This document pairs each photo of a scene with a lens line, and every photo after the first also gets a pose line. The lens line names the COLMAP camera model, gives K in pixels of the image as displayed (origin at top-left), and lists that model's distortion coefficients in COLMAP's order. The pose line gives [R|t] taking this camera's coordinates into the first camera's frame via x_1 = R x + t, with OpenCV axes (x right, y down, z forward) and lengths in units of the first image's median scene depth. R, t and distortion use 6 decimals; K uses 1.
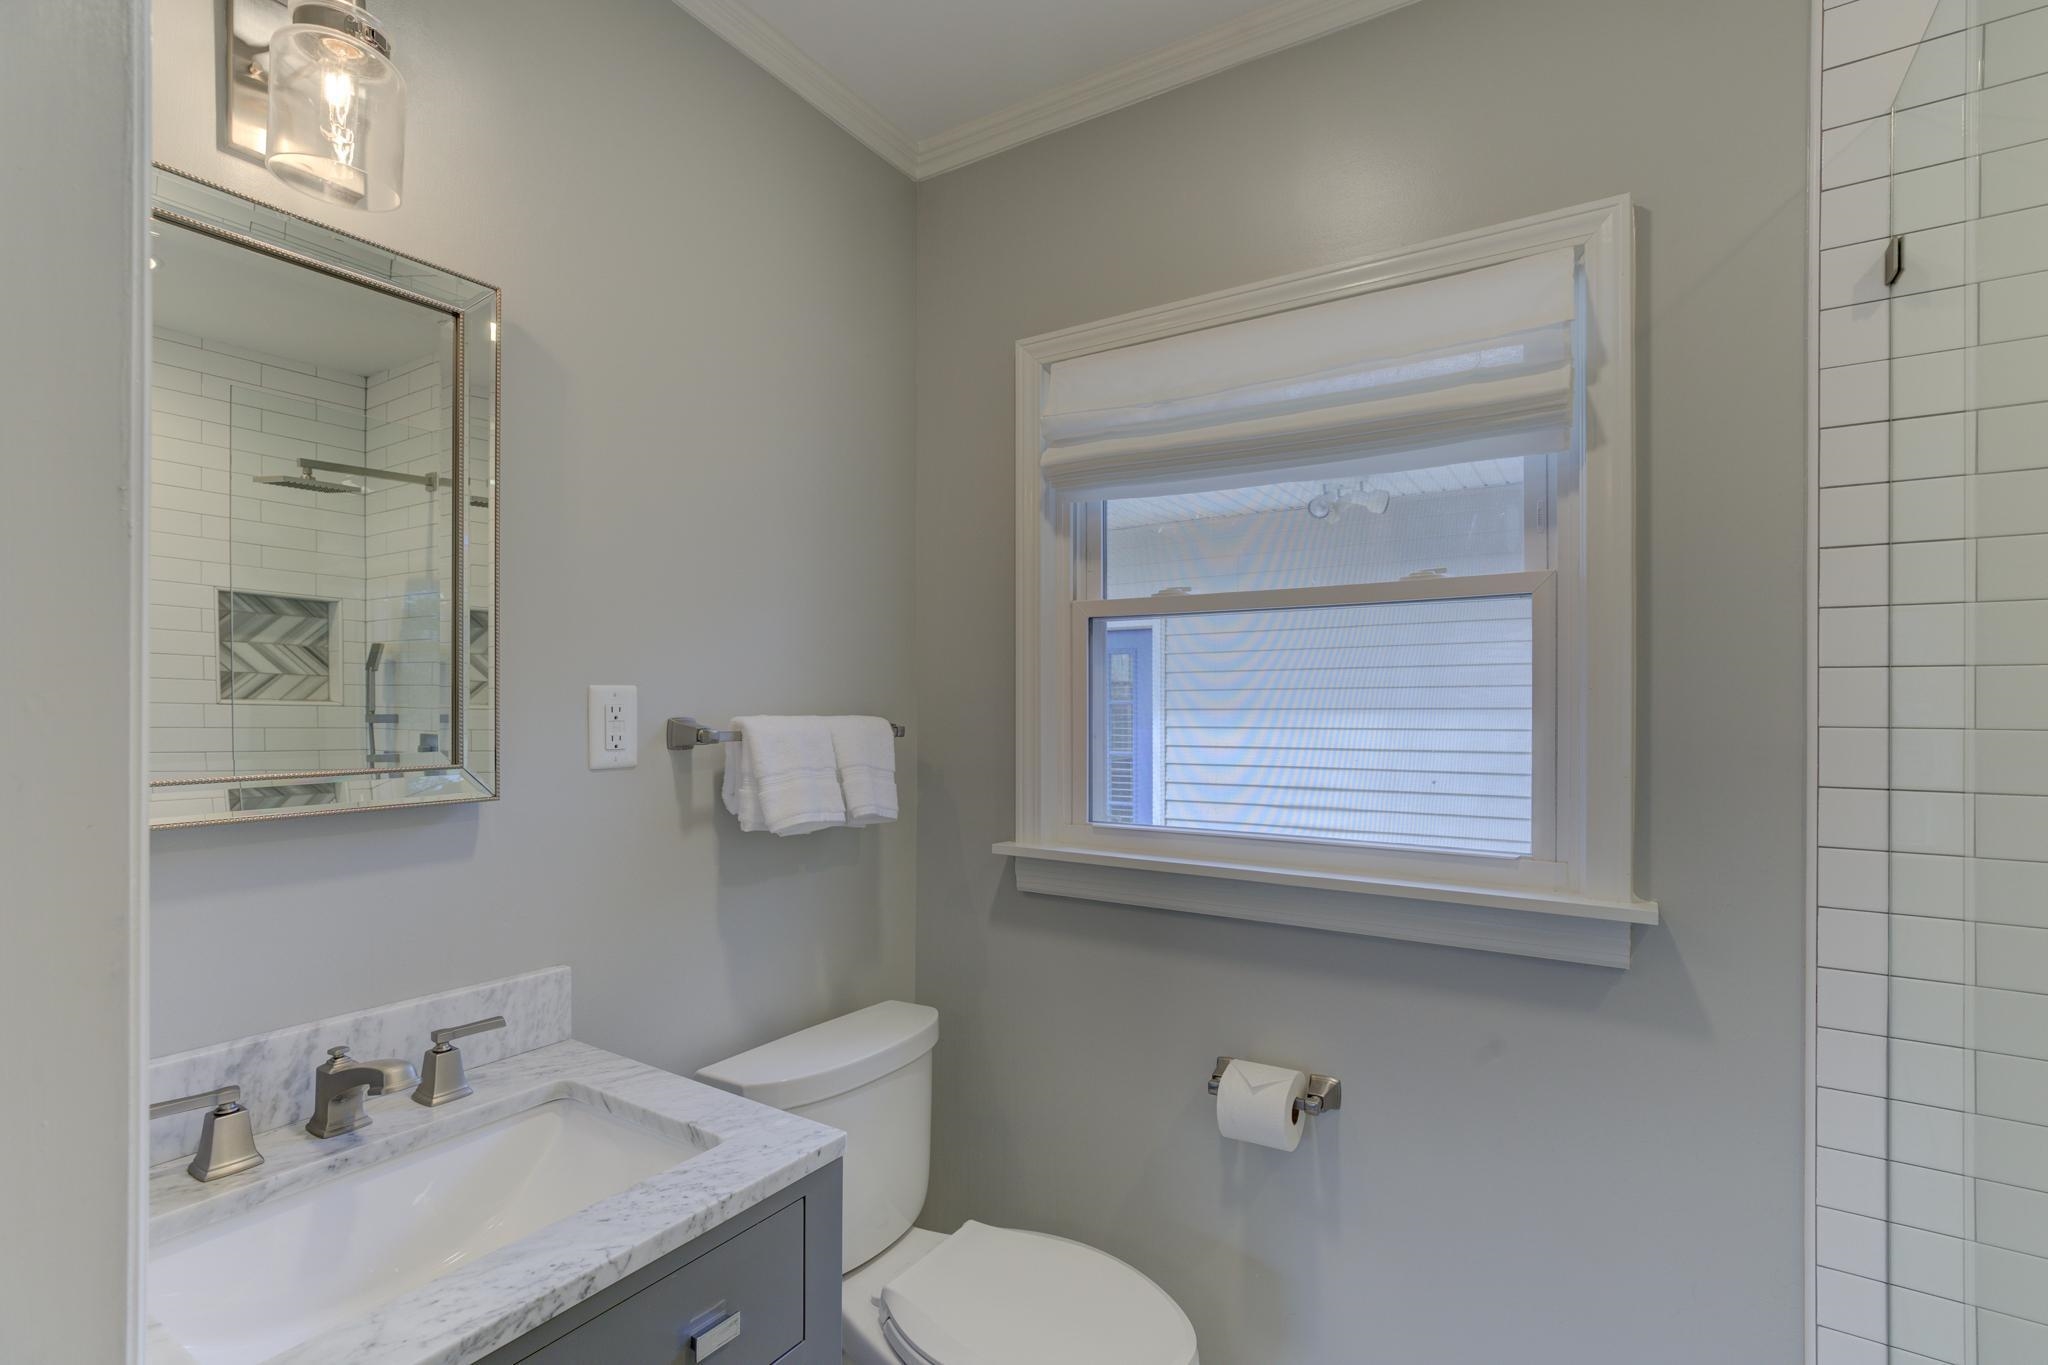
lens RADIAL K [[941.4, 0, 994.4], [0, 941.4, 720.6], [0, 0, 1]] dist [-0.015298, 0.008716]
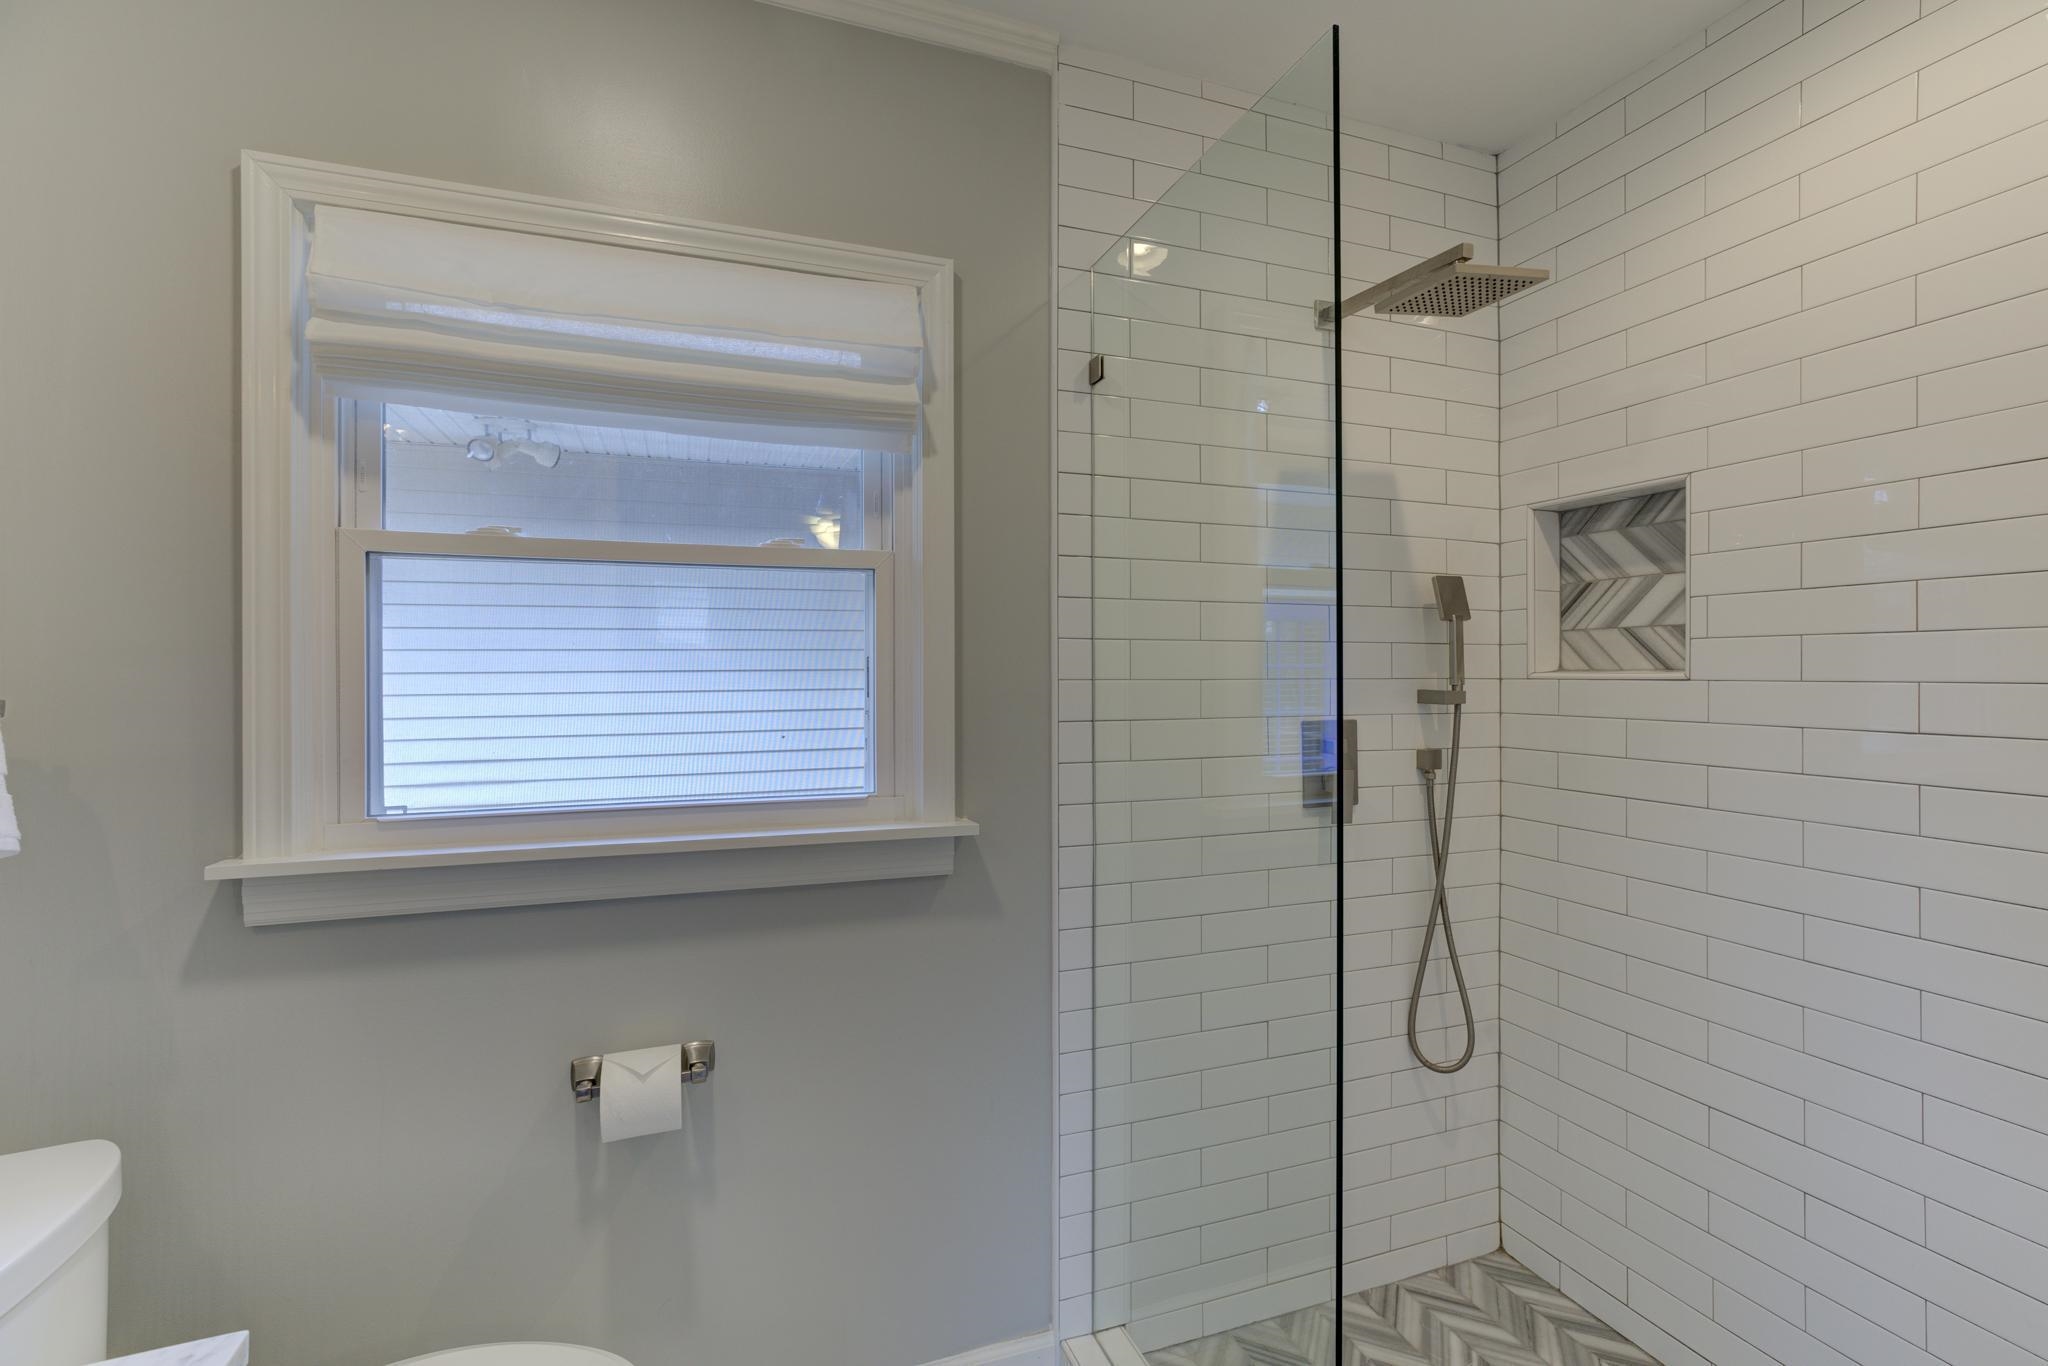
lens RADIAL K [[941.4, 0, 1003.0], [0, 941.4, 681.9], [0, 0, 1]] dist [-0.015298, 0.008716]
pose [[0.603174, -0.013755, 0.797491, -0.245824], [0.013577, 0.999883, 0.006977, -0.001214], [-0.797494, 0.006619, 0.603291, 0.150654]]
